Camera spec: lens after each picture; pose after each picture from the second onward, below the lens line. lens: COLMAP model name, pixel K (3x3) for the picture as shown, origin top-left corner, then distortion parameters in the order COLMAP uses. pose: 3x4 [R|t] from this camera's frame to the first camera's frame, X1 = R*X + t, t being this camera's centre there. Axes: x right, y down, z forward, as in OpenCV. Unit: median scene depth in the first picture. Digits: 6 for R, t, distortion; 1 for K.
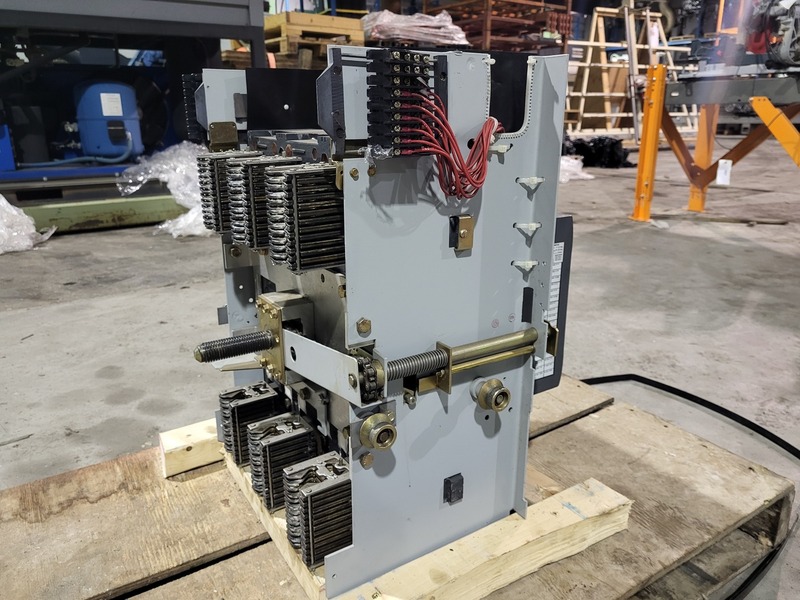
lens RADIAL K [[596.3, 0, 400.0], [0, 596.3, 300.0], [0, 0, 1]] dist [0.000898, 0.003517]
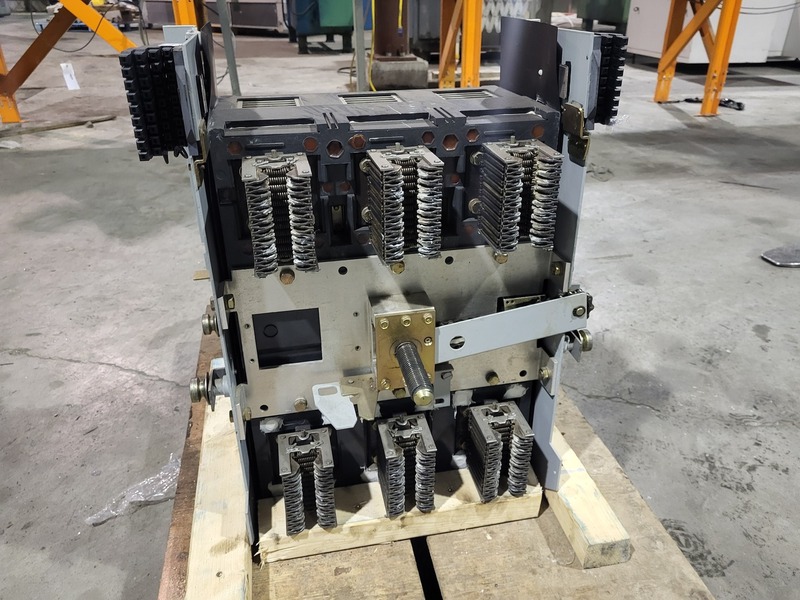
lens RADIAL K [[596.3, 0, 400.0], [0, 596.3, 300.0], [0, 0, 1]] dist [0.000898, 0.003517]
pose [[0.349272, -0.426332, 0.834416, -0.884151], [0.273267, 0.898133, 0.344502, -0.298082], [-0.896289, 0.107694, 0.430195, 0.576512]]
